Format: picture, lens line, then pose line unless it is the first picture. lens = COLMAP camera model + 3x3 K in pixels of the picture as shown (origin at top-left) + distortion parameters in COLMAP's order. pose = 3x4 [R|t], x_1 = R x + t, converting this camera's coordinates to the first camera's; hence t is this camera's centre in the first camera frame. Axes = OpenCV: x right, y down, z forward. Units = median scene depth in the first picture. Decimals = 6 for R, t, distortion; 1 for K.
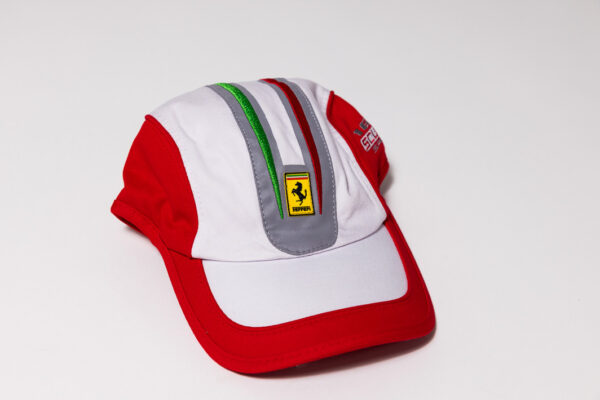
lens RADIAL K [[873.6, 0, 298.8], [0, 873.6, 198.9], [0, 0, 1]] dist [0.013900, 0.000000]
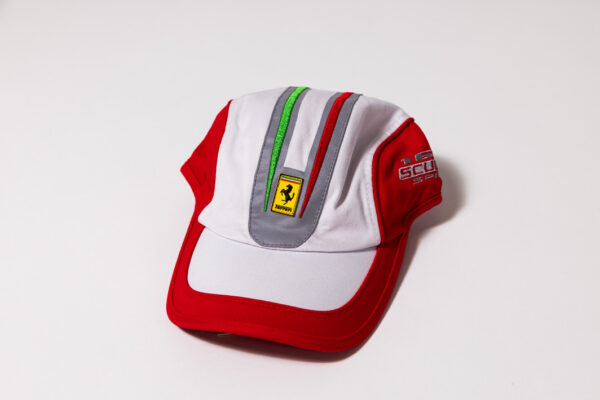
lens RADIAL K [[873.6, 0, 298.7], [0, 873.6, 201.2], [0, 0, 1]] dist [0.013900, 0.000000]
pose [[0.803818, 0.270256, -0.529943, 0.602493], [-0.265991, 0.960116, 0.086177, -0.097694], [0.532096, 0.071689, 0.843644, 0.071292]]
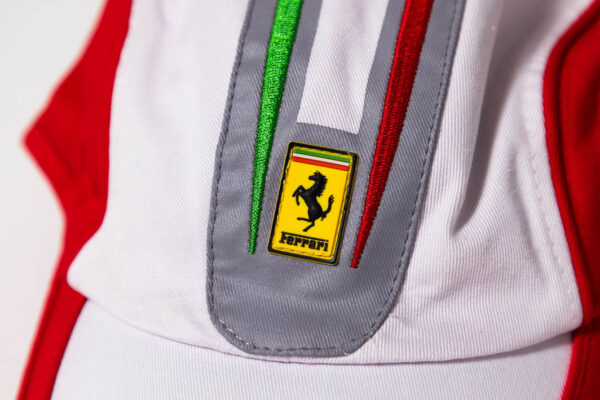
lens RADIAL K [[1505.9, 0, 299.2], [0, 1505.9, 199.9], [0, 0, 1]] dist [-0.072713, 0.000000]
pose [[0.819790, 0.240035, -0.519931, 0.343190], [-0.213340, 0.970571, 0.111701, -0.080405], [0.531442, 0.019350, 0.846874, 0.429352]]
